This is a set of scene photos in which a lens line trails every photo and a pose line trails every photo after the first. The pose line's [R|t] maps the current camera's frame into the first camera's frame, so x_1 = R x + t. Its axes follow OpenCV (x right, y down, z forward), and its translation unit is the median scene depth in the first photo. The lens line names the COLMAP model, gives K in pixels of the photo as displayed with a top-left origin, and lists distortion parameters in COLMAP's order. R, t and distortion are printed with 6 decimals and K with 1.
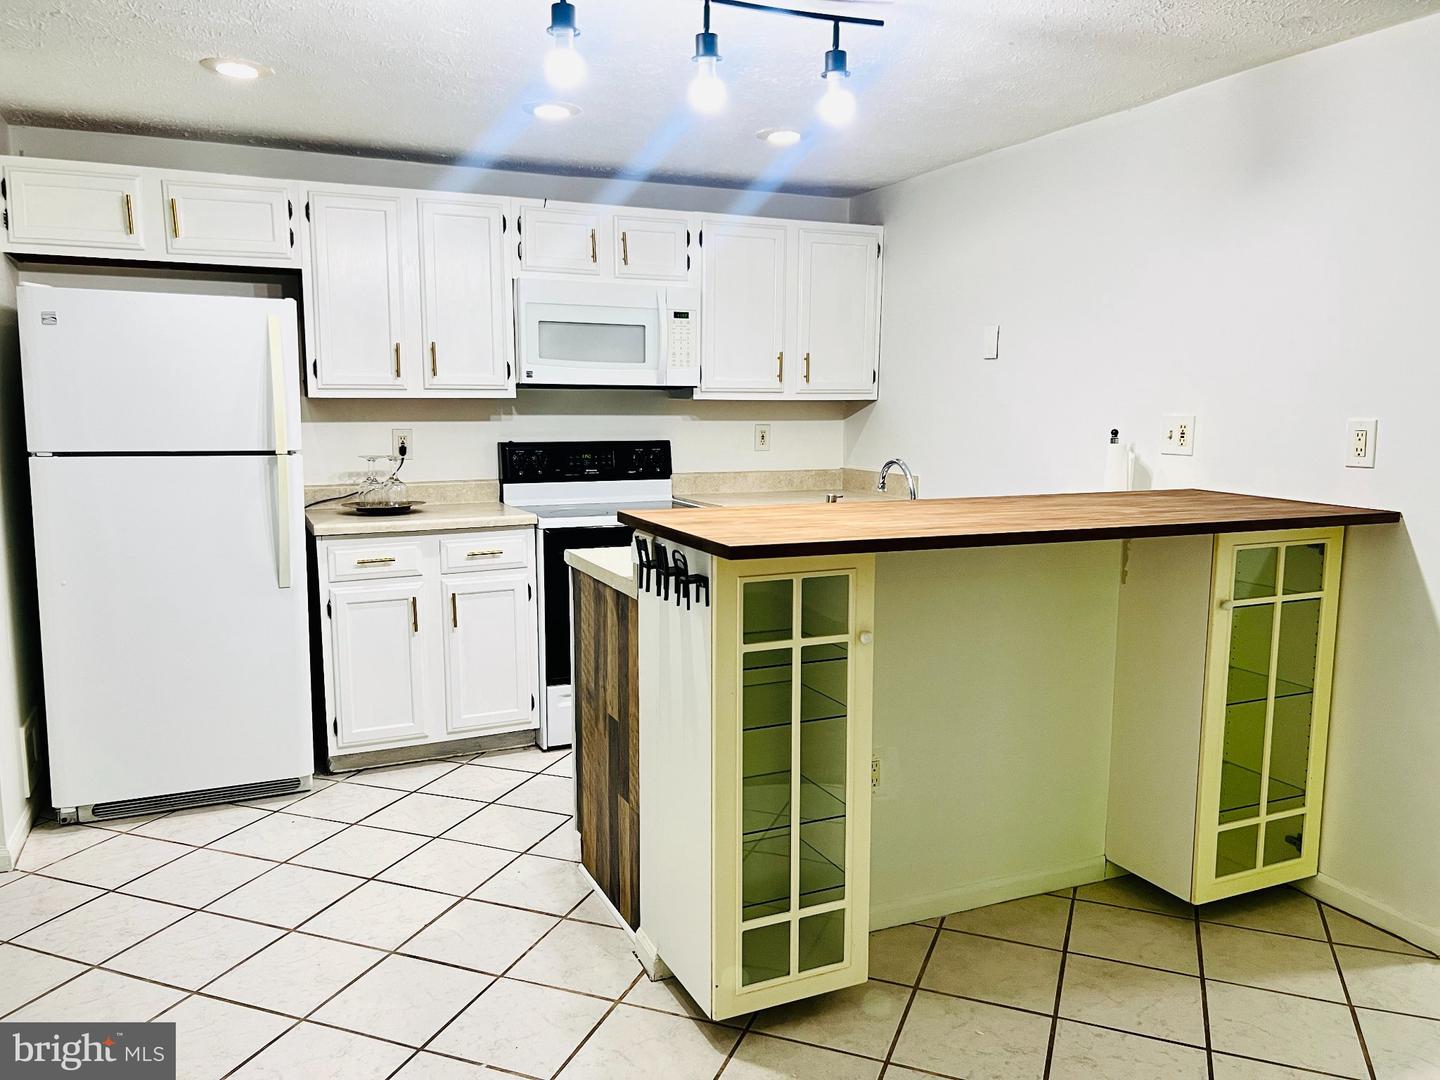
lens RADIAL K [[1090.0, 0, 719.1], [0, 1090.0, 544.1], [0, 0, 1]] dist [0.057133, -0.068364]
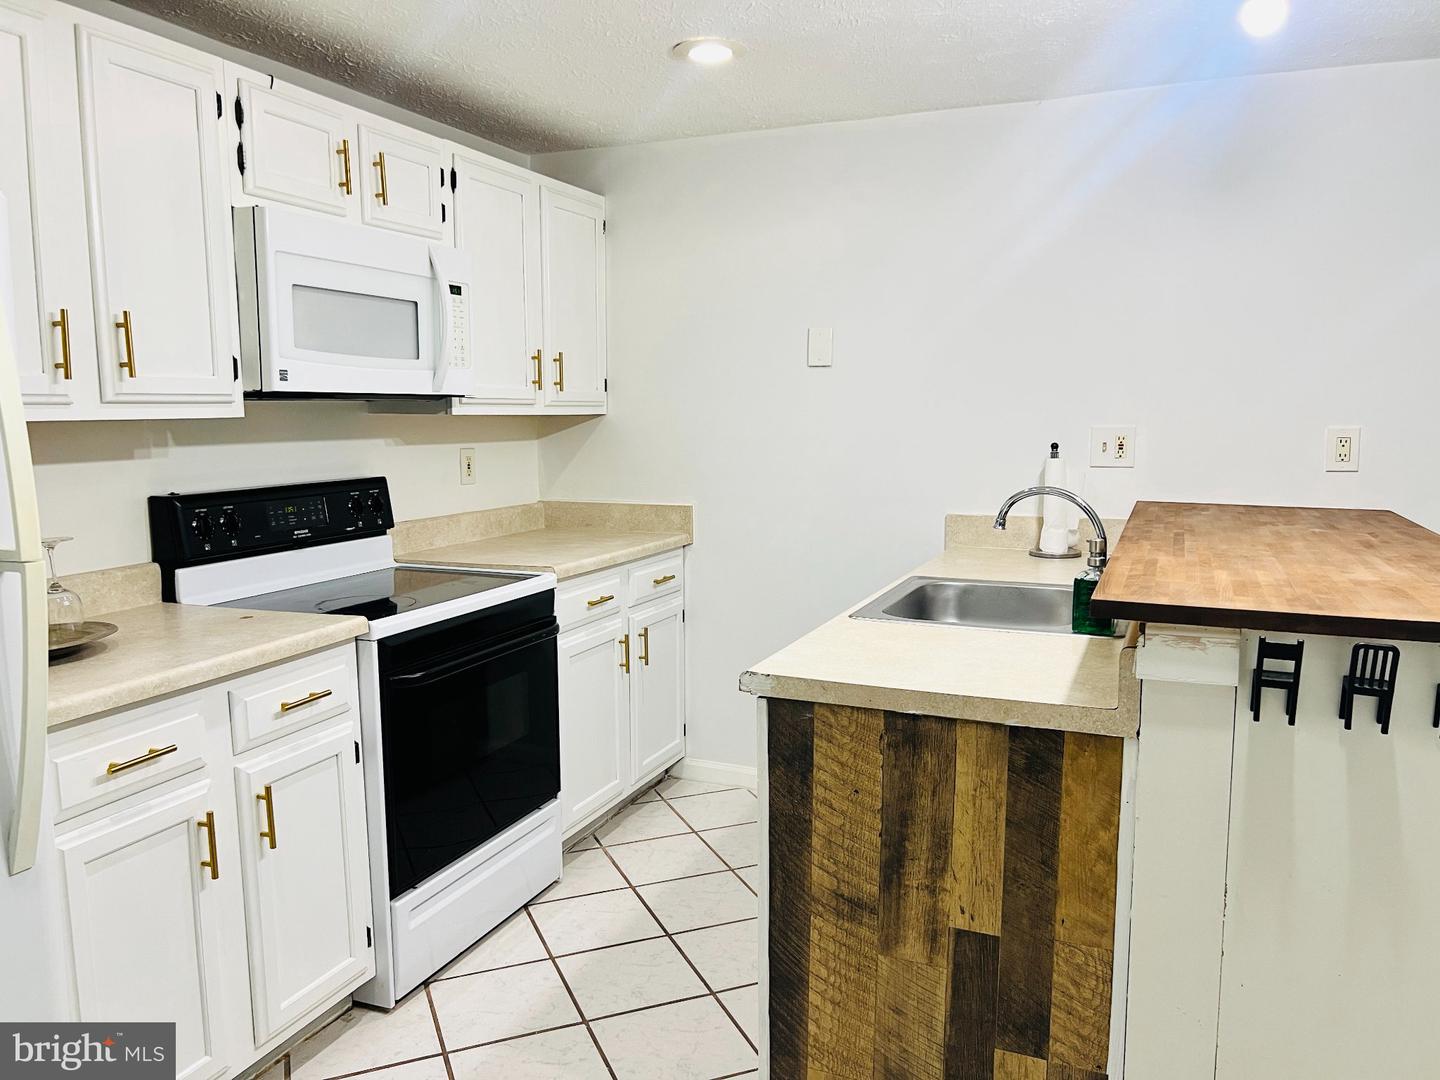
lens RADIAL K [[1090.0, 0, 715.1], [0, 1090.0, 544.6], [0, 0, 1]] dist [0.057133, -0.068364]
pose [[0.732292, -0.091992, 0.674749, -0.428722], [0.098127, 0.994748, 0.029123, -0.065009], [-0.673884, 0.044885, 0.737473, 0.449543]]
